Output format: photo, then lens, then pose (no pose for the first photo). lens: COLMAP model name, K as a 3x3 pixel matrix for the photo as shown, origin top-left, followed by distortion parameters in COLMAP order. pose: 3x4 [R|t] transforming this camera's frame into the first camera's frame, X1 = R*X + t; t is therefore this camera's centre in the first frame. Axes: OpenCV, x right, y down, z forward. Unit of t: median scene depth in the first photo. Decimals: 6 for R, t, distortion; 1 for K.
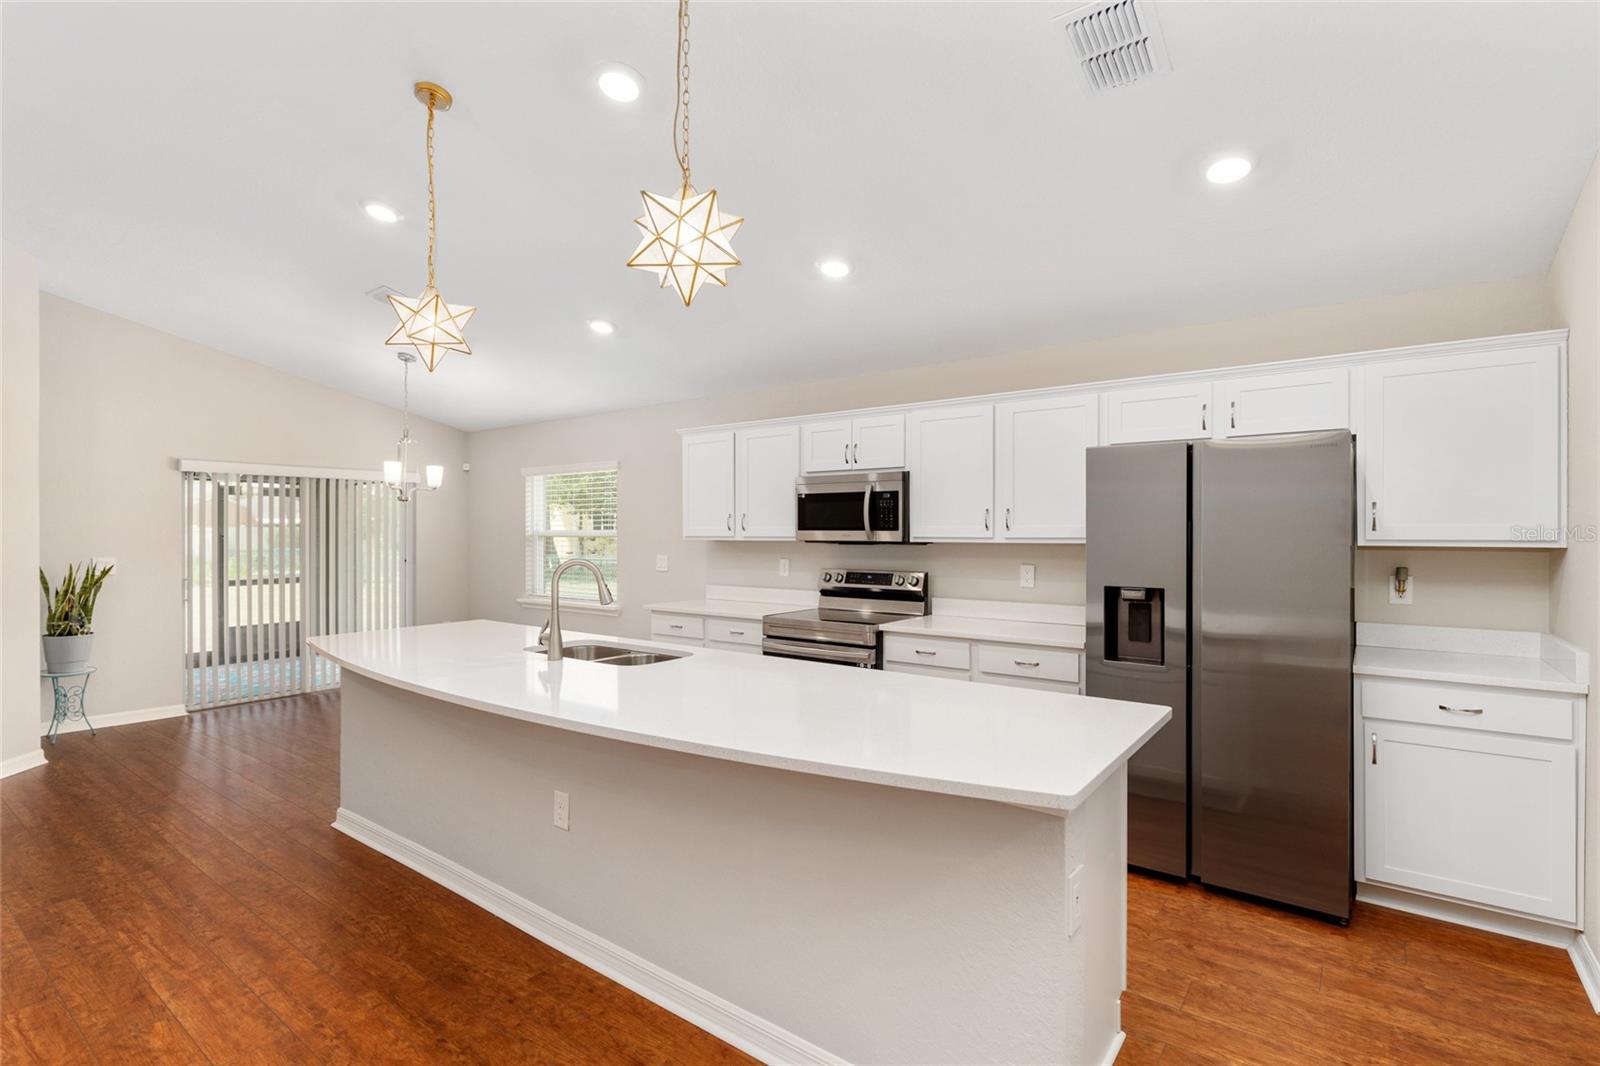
lens RADIAL K [[763.8, 0, 808.9], [0, 763.8, 533.8], [0, 0, 1]] dist [0.001419, -0.001746]
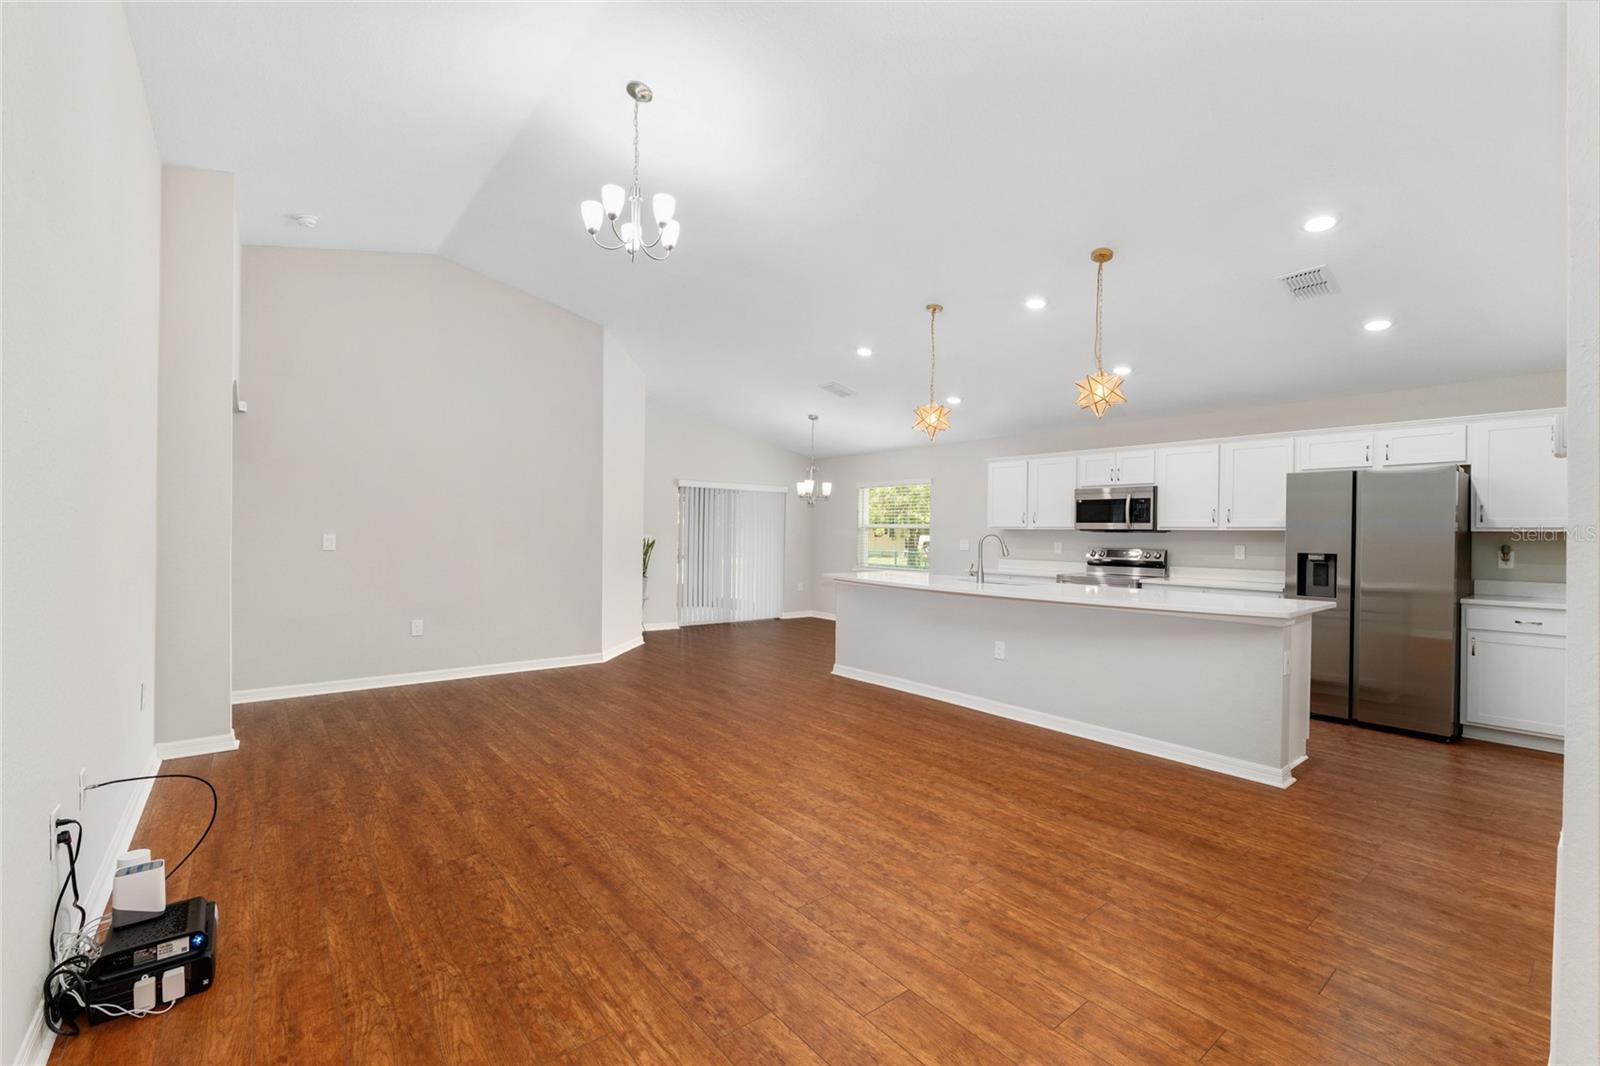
lens RADIAL K [[687.1, 0, 801.3], [0, 687.1, 535.0], [0, 0, 1]] dist [-0.006691, -0.000372]
pose [[0.969363, 0.013659, -0.245254, -0.229201], [-0.014328, 0.999897, -0.000946, 0.032032], [0.245216, 0.004431, 0.969458, -0.553320]]
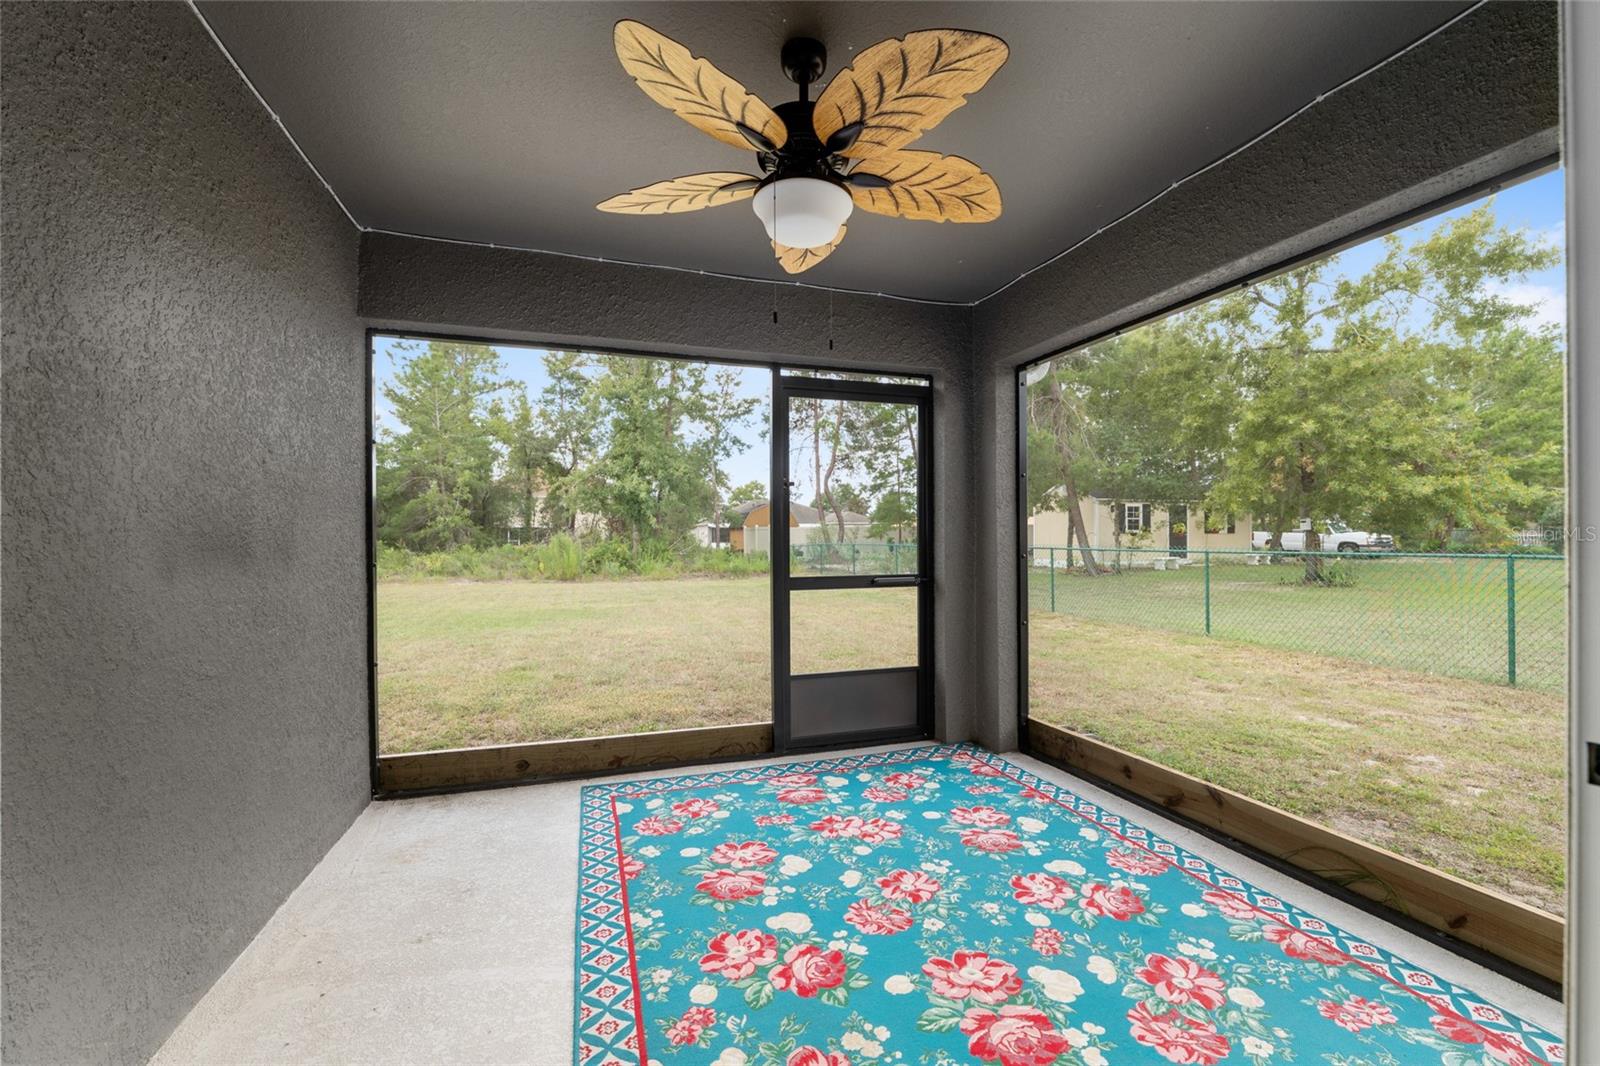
lens RADIAL K [[665.4, 0, 792.7], [0, 665.4, 538.0], [0, 0, 1]] dist [-0.014642, 0.002096]
pose [[0.810425, -0.001458, -0.585840, -1.040774], [-0.000086, 0.999997, -0.002607, 0.074867], [0.585842, 0.002163, 0.810422, 1.330212]]
